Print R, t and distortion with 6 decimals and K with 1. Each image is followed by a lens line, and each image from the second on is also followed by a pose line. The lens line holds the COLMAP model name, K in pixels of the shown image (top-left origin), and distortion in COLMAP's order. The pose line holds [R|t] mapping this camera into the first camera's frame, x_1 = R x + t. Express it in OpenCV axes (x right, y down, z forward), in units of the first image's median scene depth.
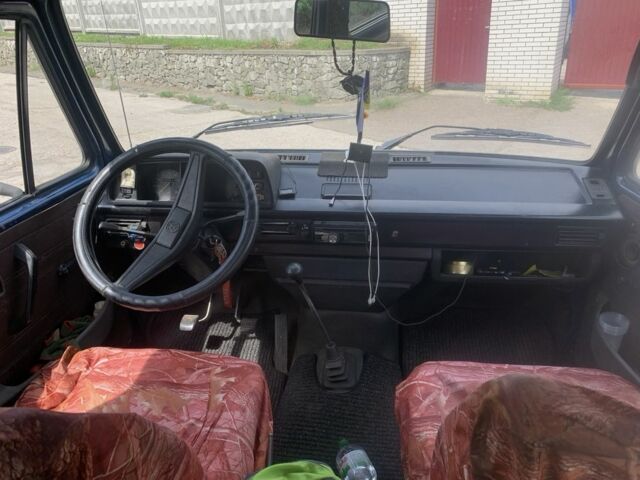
lens RADIAL K [[492.6, 0, 321.9], [0, 492.6, 237.0], [0, 0, 1]] dist [0.022161, -0.020323]
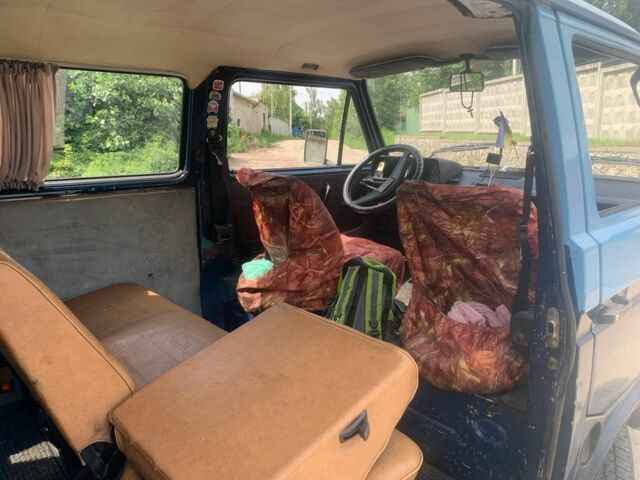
lens RADIAL K [[492.6, 0, 320.0], [0, 492.6, 241.0], [0, 0, 1]] dist [0.022161, -0.020323]
pose [[0.737571, 0.160902, -0.655819, 0.772591], [-0.280757, 0.956345, -0.081120, 0.396618], [0.614137, 0.243958, 0.750547, -0.569474]]
